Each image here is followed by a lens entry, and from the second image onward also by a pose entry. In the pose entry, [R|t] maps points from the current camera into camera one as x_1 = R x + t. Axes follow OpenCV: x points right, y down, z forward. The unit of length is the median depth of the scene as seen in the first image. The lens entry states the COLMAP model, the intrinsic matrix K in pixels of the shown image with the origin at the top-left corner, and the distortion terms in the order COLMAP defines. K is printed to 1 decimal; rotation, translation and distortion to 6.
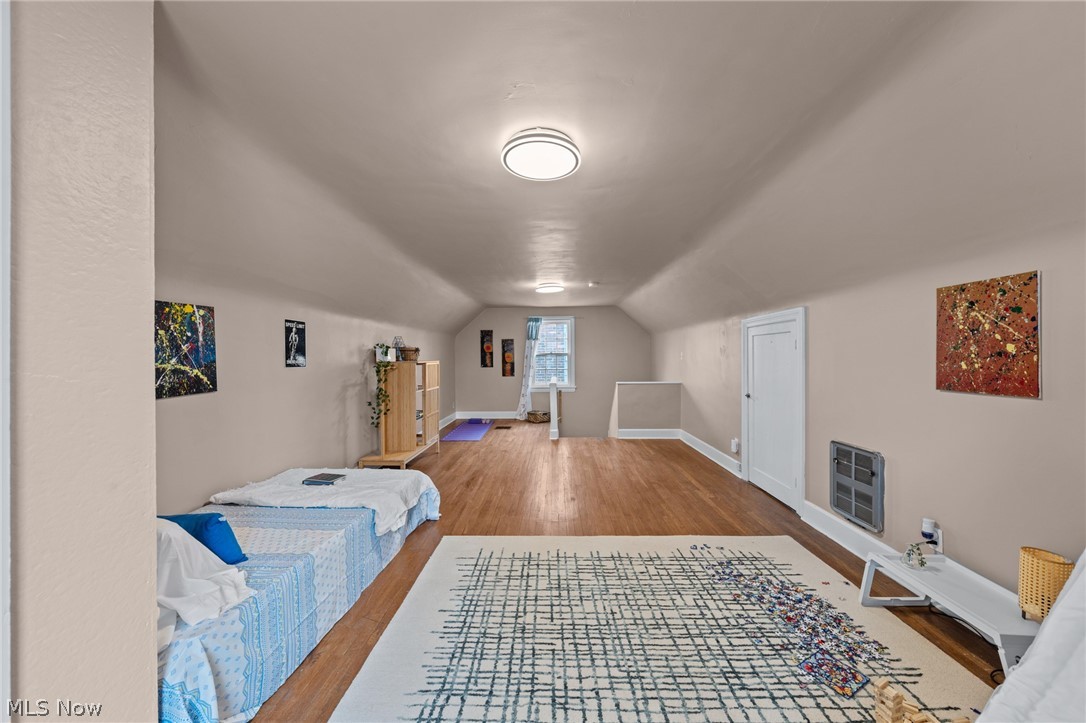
lens RADIAL K [[394.3, 0, 544.1], [0, 394.3, 358.2], [0, 0, 1]] dist [-0.001870, -0.000078]
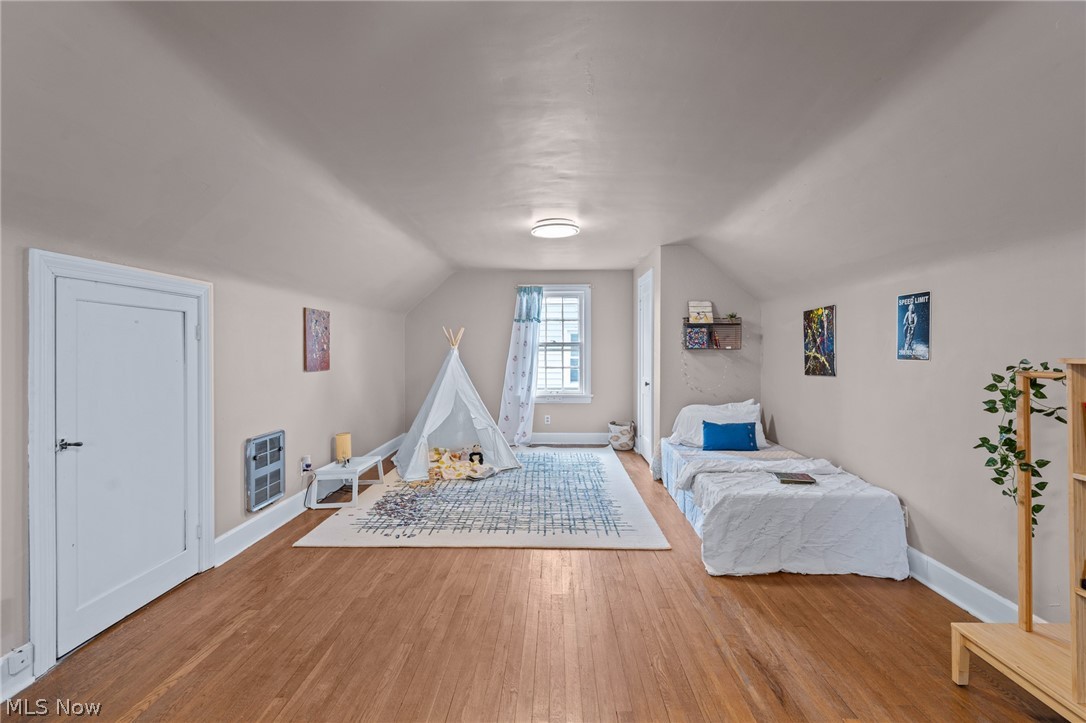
lens RADIAL K [[500.6, 0, 543.0], [0, 500.6, 355.6], [0, 0, 1]] dist [-0.000180, -0.000004]
pose [[-0.999968, 0.006701, -0.004357, 0.045195], [0.006663, 0.999939, 0.008759, 0.003565], [0.004415, 0.008729, -0.999952, 2.500588]]
